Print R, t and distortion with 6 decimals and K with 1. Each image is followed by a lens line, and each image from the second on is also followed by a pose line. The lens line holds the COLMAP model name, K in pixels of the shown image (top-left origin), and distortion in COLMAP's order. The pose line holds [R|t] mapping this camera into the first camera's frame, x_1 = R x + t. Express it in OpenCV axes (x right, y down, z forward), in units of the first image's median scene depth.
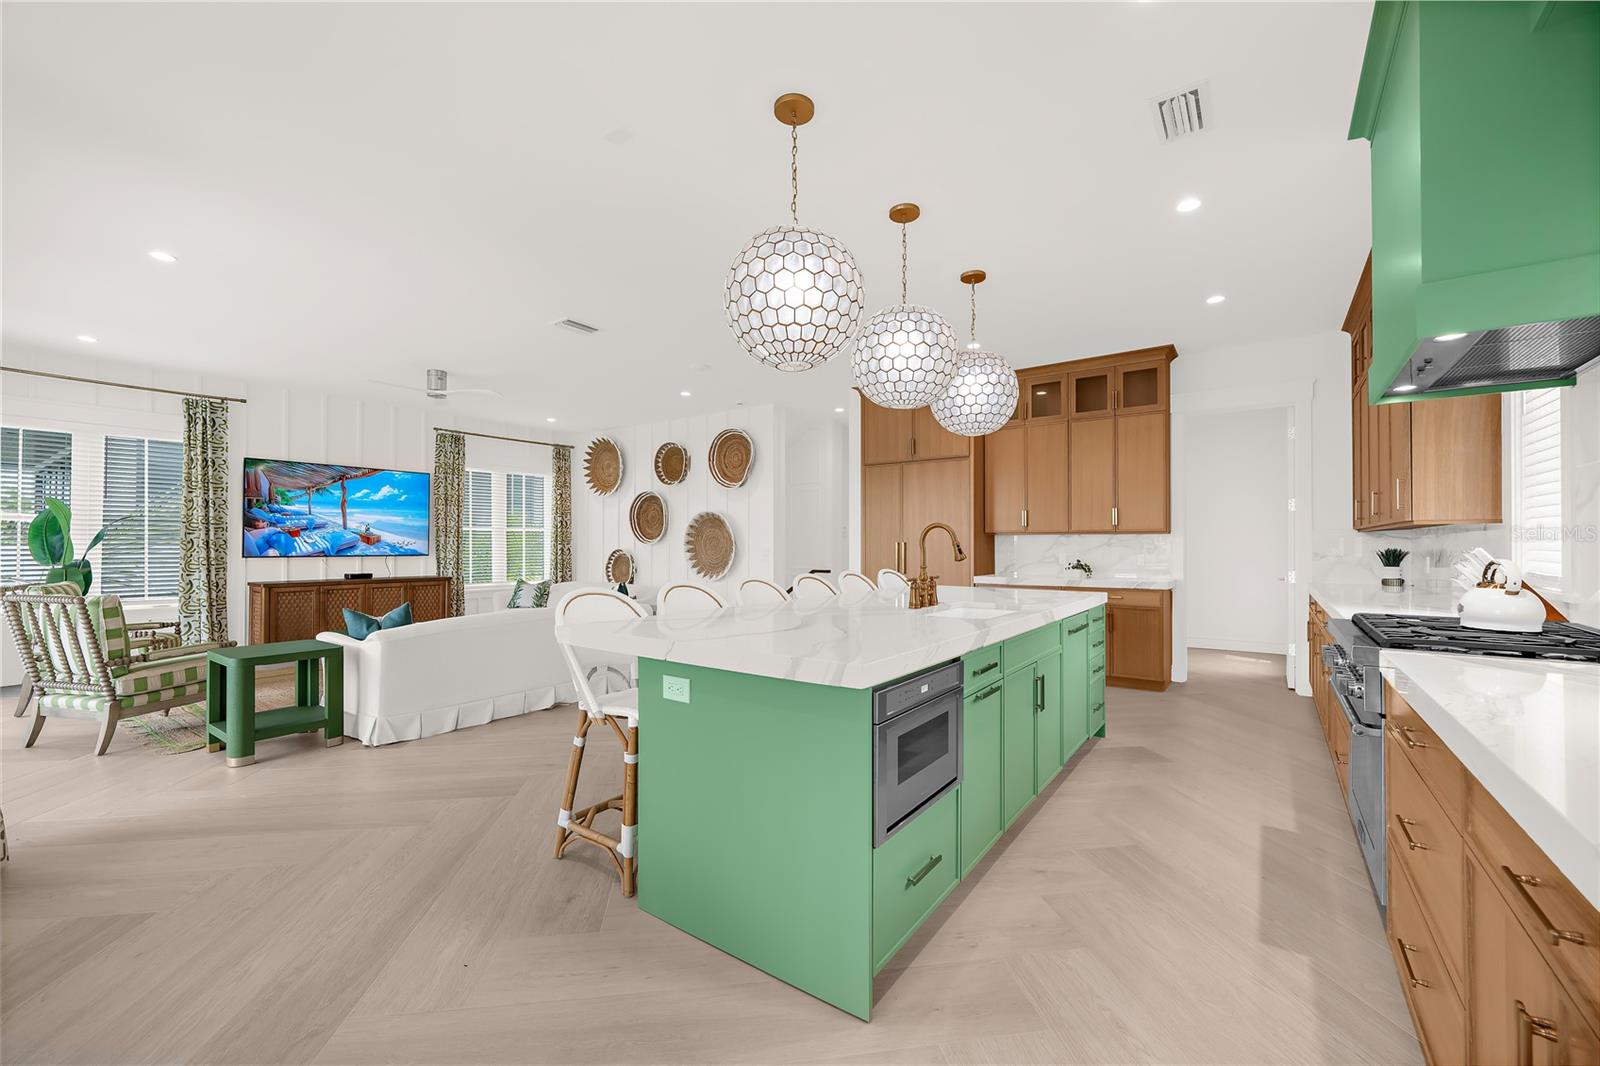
lens RADIAL K [[643.4, 0, 800.6], [0, 643.4, 538.6], [0, 0, 1]] dist [0.001636, -0.000891]
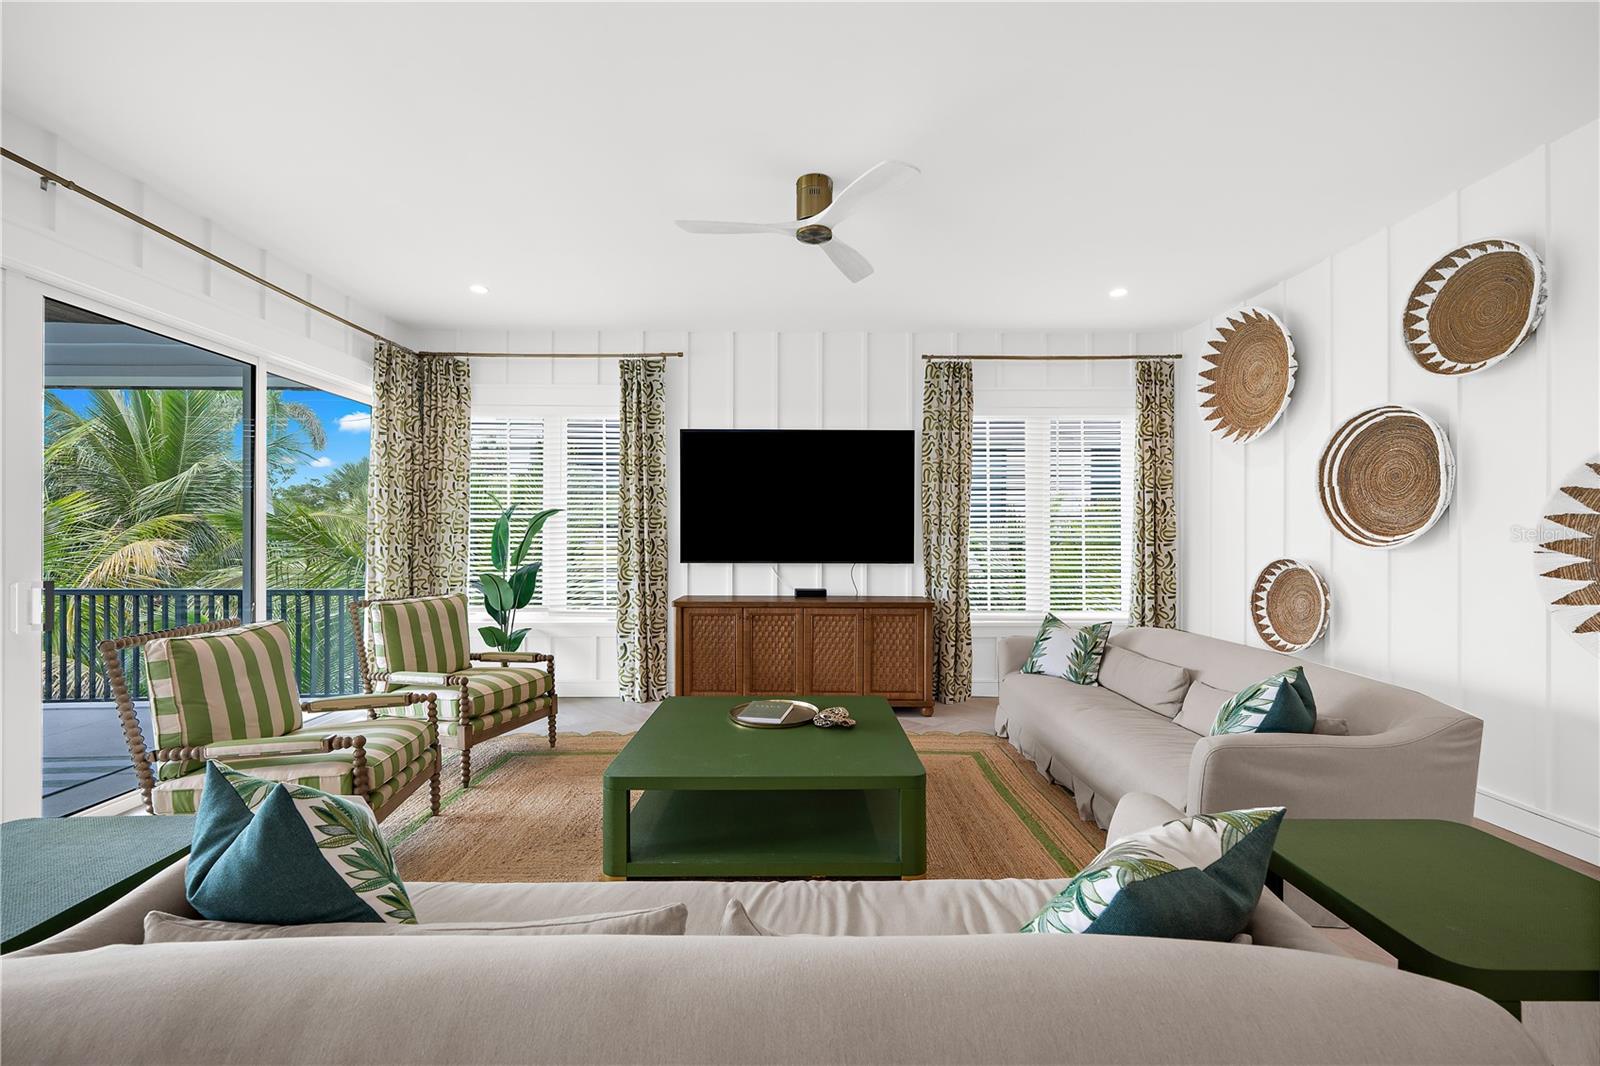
lens RADIAL K [[643.4, 0, 798.7], [0, 643.4, 538.8], [0, 0, 1]] dist [0.001636, -0.000891]
pose [[0.596144, -0.000977, -0.802877, -0.211779], [0.006062, 0.999976, 0.003285, 0.000189], [0.802855, -0.006825, 0.596136, 0.778154]]
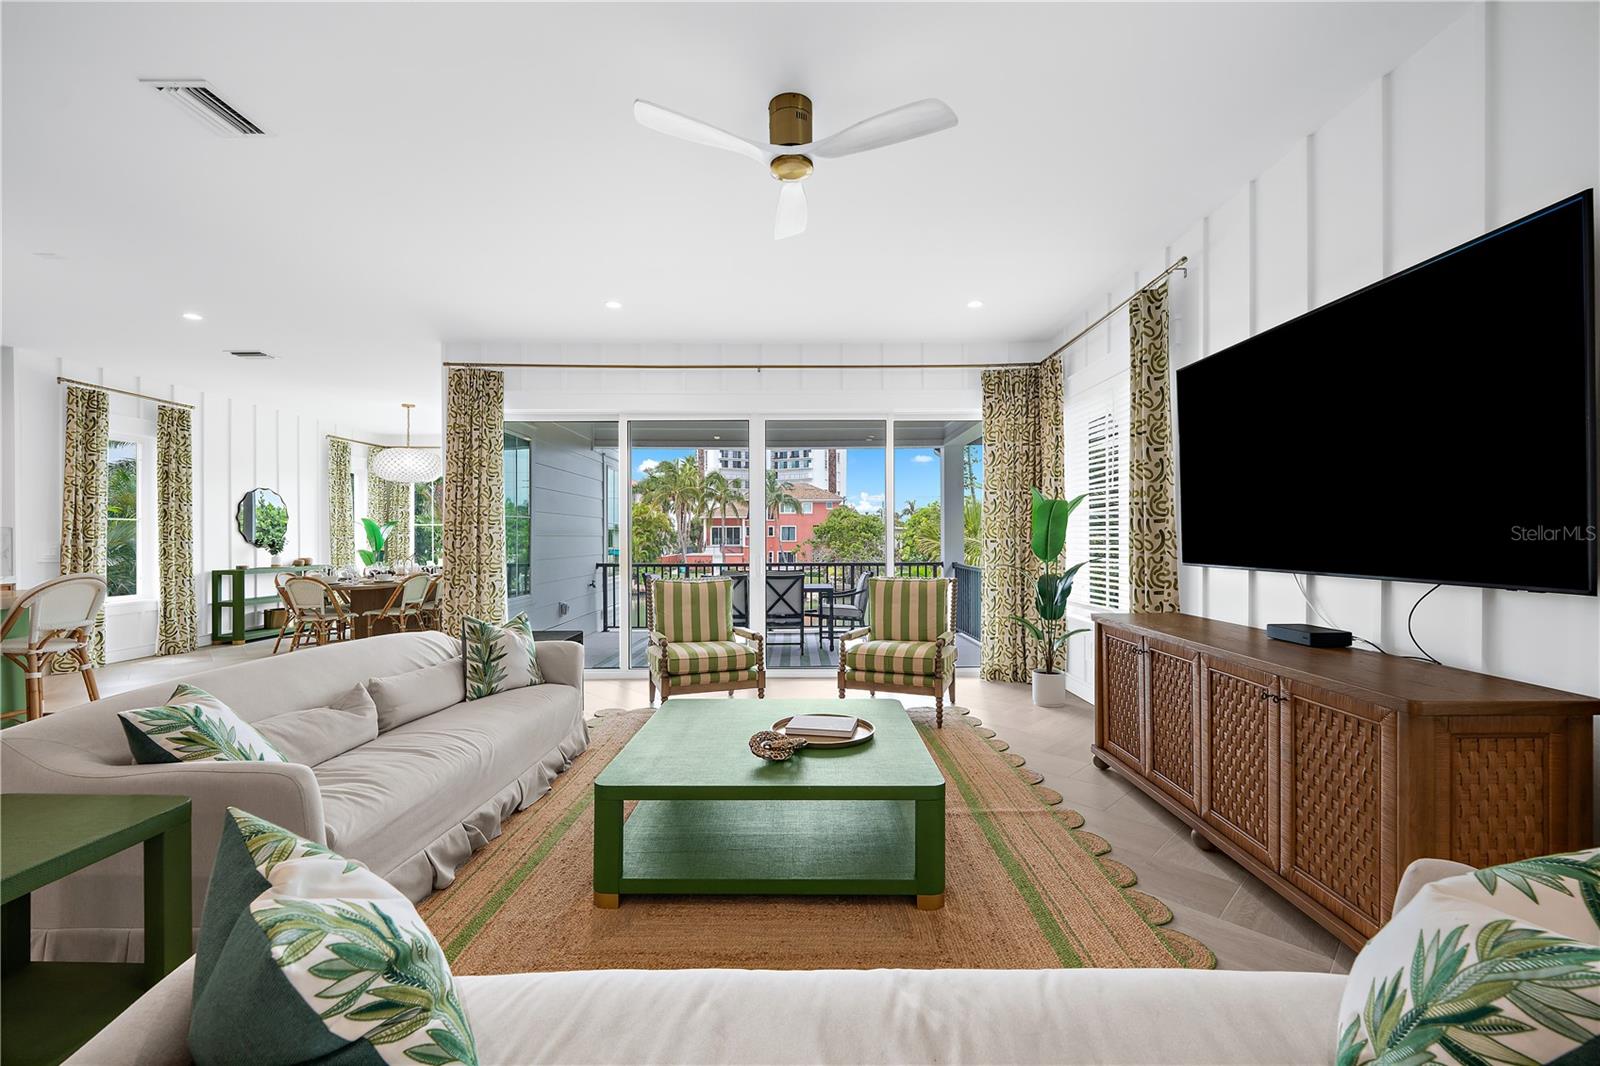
lens RADIAL K [[643.4, 0, 798.7], [0, 643.4, 540.2], [0, 0, 1]] dist [0.001636, -0.000891]
pose [[-0.809322, 0.006187, -0.587333, -0.366564], [0.009222, 0.999955, -0.002174, 0.010039], [0.587293, -0.007176, -0.809342, 1.453838]]
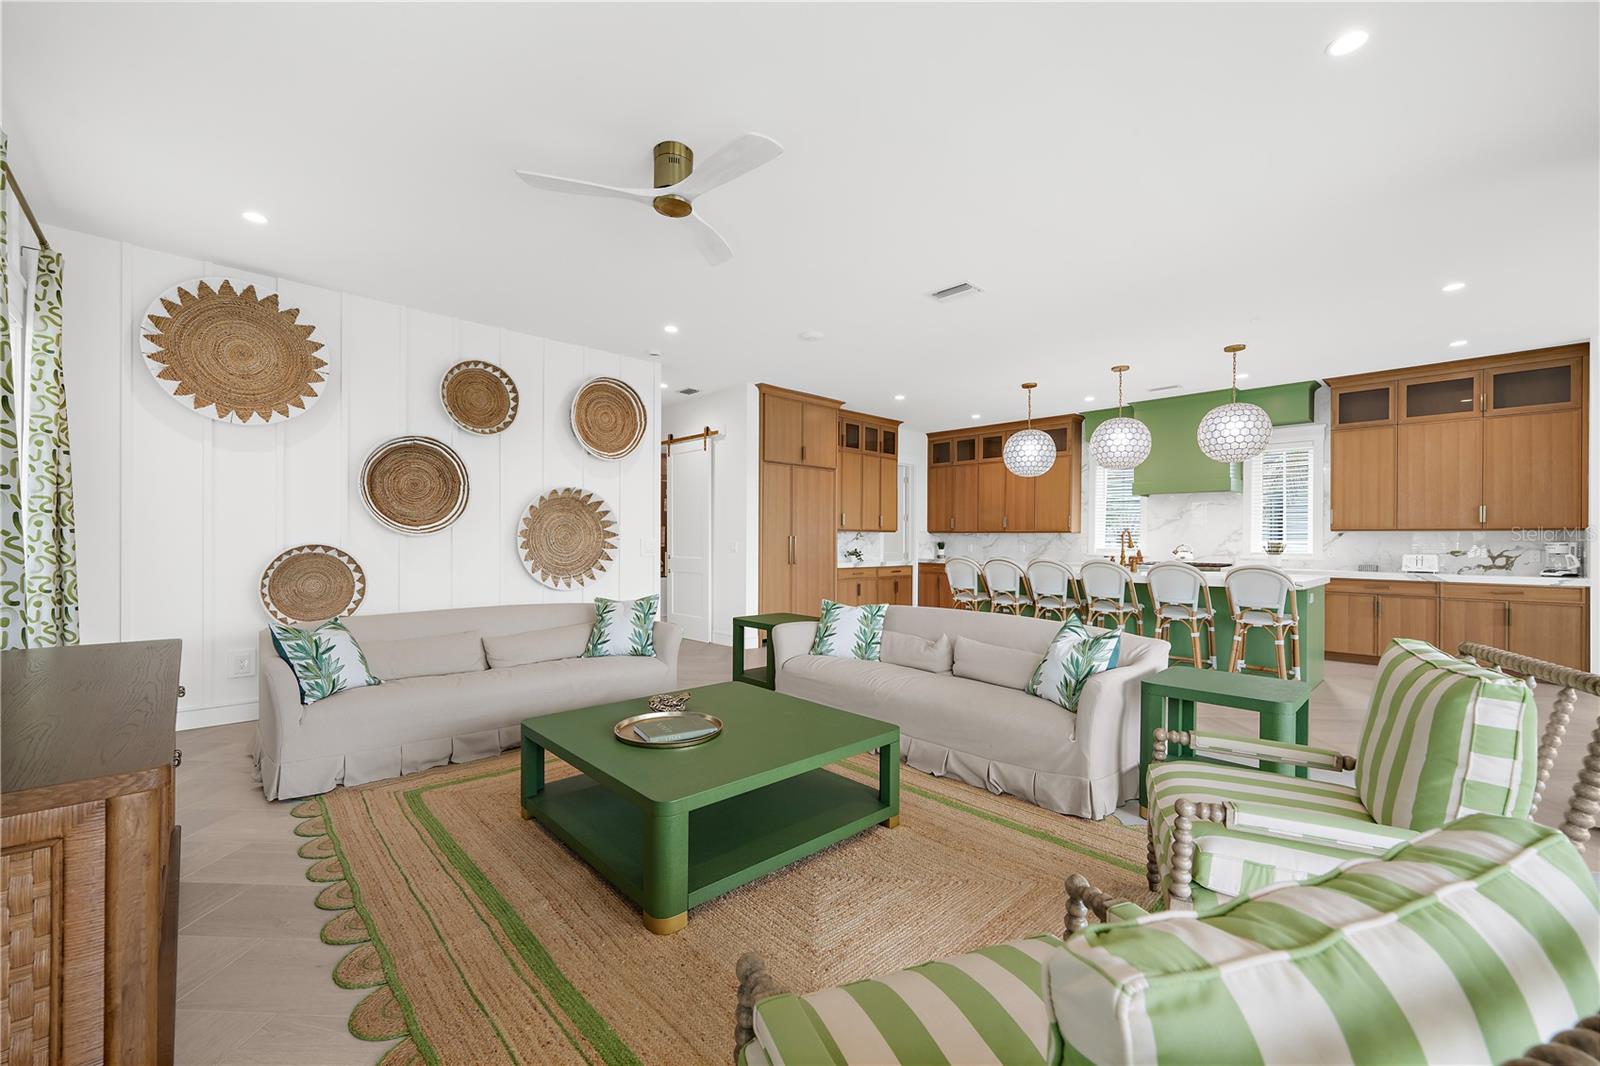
lens RADIAL K [[643.4, 0, 800.4], [0, 643.4, 540.2], [0, 0, 1]] dist [0.001636, -0.000891]
pose [[0.178332, -0.000700, 0.983970, -1.094514], [-0.015635, 0.999871, 0.003545, 0.010362], [-0.983846, -0.016016, 0.178299, 0.911058]]
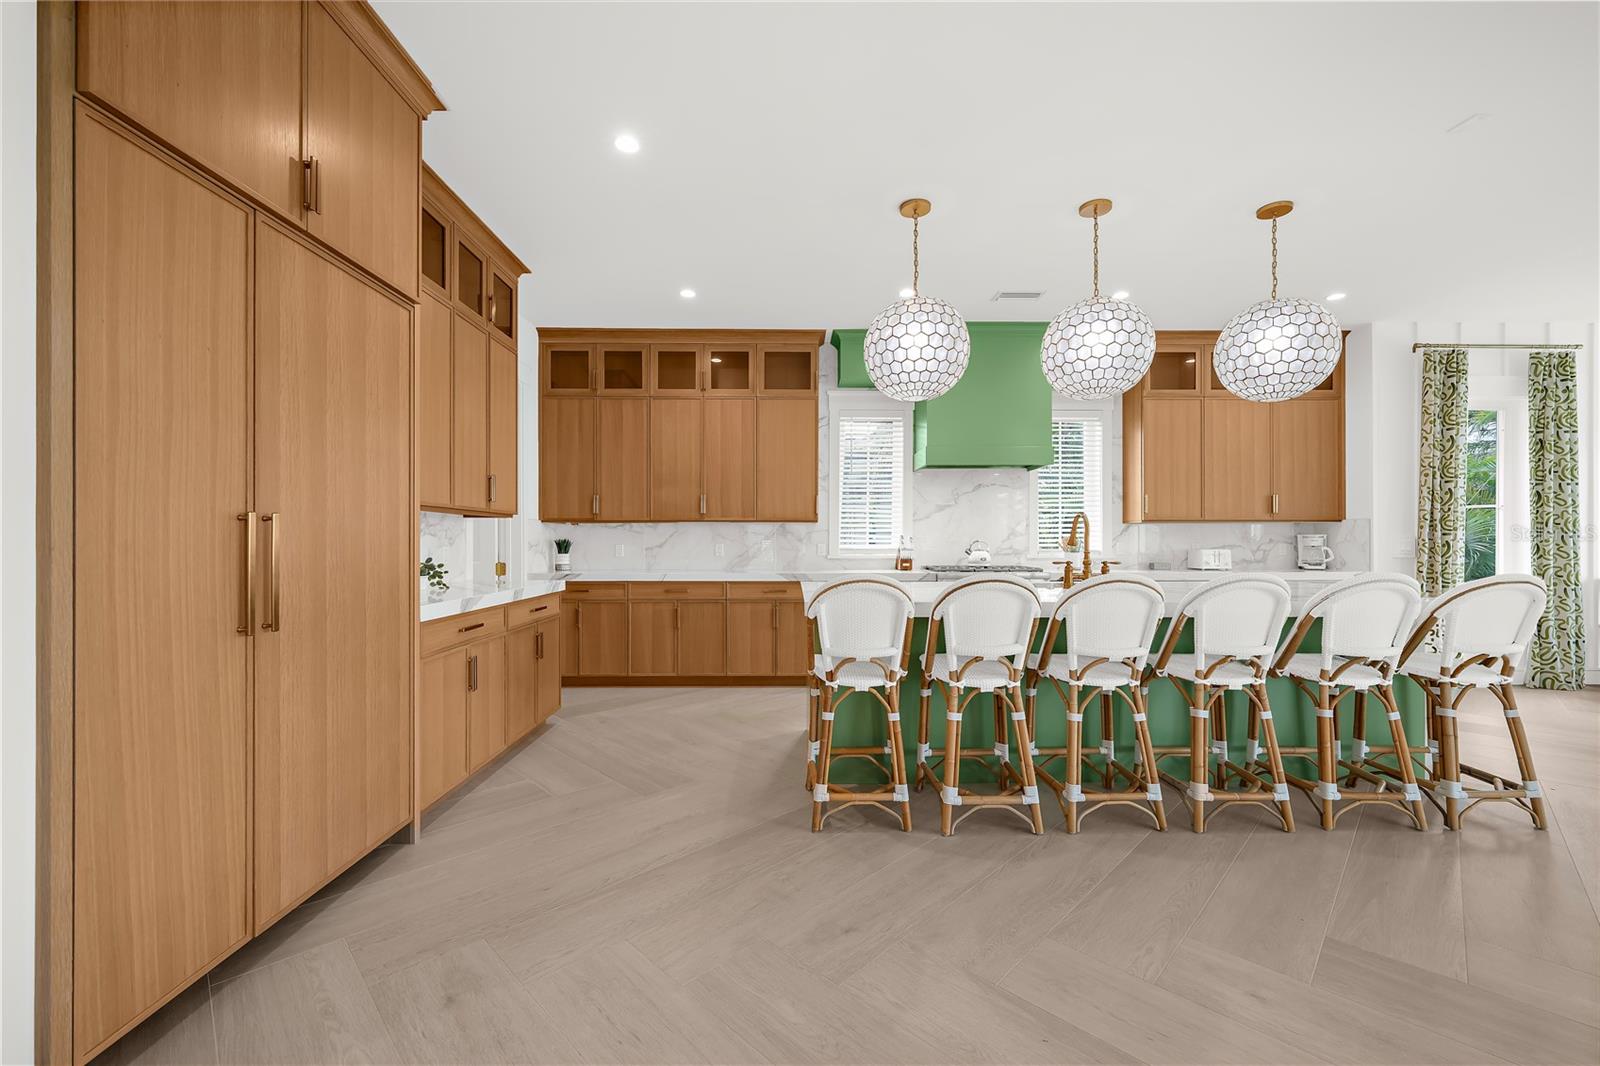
lens RADIAL K [[643.4, 0, 801.0], [0, 643.4, 535.9], [0, 0, 1]] dist [0.001636, -0.000891]
pose [[-0.599209, 0.006458, 0.800566, -0.216623], [-0.007414, 0.999880, -0.013615, 0.019737], [-0.800558, -0.014094, -0.599089, 1.135852]]
